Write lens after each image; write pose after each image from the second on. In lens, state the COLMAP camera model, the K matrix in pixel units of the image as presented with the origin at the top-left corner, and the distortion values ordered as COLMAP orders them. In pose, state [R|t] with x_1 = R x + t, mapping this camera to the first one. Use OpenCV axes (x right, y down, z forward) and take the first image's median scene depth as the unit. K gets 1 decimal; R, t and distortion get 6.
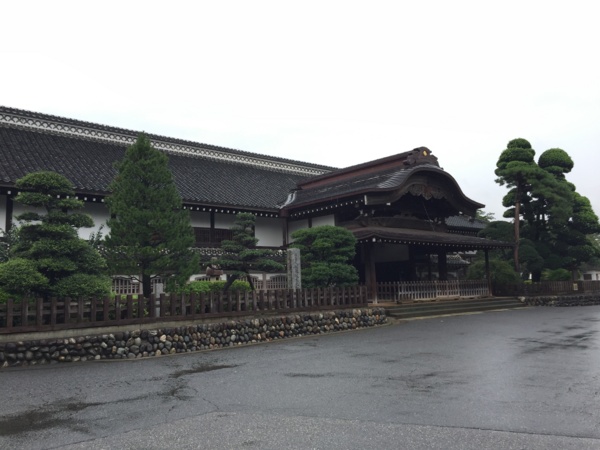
lens RADIAL K [[503.9, 0, 300.0], [0, 503.9, 225.0], [0, 0, 1]] dist [0.053148, -0.002673]
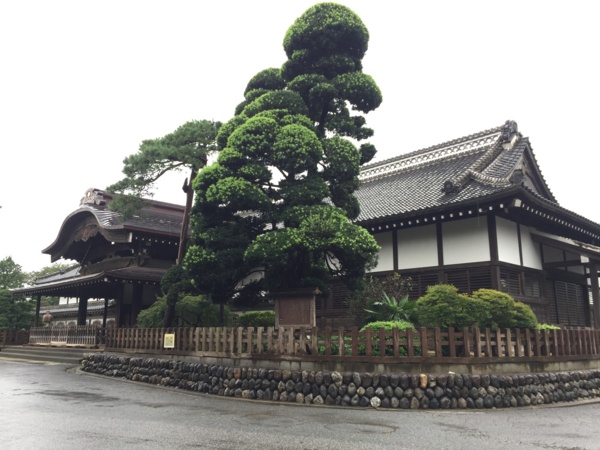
lens RADIAL K [[503.9, 0, 300.0], [0, 503.9, 225.0], [0, 0, 1]] dist [0.053148, -0.002673]
pose [[0.058924, -0.175448, -0.982724, 1.350342], [0.117392, 0.978822, -0.167712, 0.143244], [0.991336, -0.105482, 0.078272, 1.443579]]
